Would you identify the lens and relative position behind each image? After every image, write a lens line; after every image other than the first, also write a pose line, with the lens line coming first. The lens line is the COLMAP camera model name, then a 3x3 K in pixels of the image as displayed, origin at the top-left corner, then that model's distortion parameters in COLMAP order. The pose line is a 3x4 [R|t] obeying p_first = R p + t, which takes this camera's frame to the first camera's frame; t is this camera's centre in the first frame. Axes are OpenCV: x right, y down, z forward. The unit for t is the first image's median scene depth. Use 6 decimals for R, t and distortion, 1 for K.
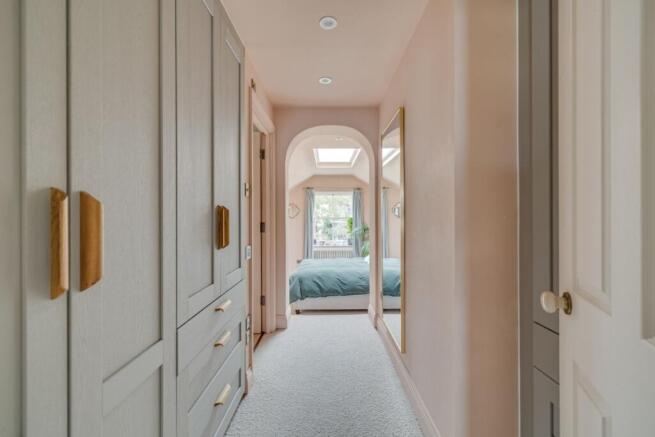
lens RADIAL K [[279.3, 0, 327.5], [0, 279.3, 218.5], [0, 0, 1]] dist [-0.000037, -0.000235]
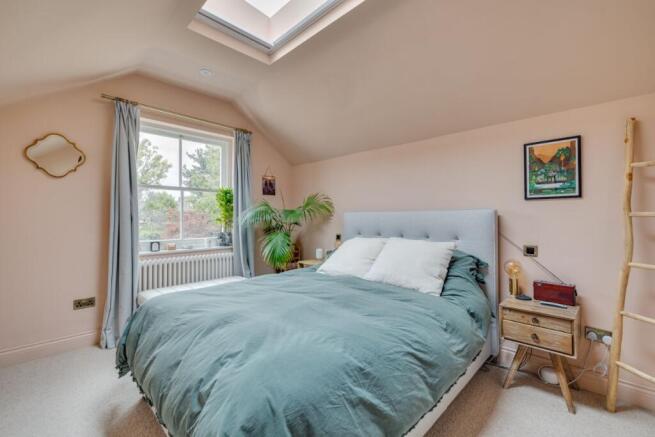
lens RADIAL K [[279.3, 0, 327.5], [0, 279.3, 218.5], [0, 0, 1]] dist [-0.000037, -0.000235]
pose [[0.700599, 0.003616, 0.713546, -0.138366], [0.002281, 0.999971, -0.007307, 0.051708], [-0.713552, 0.006747, 0.700570, 0.541757]]
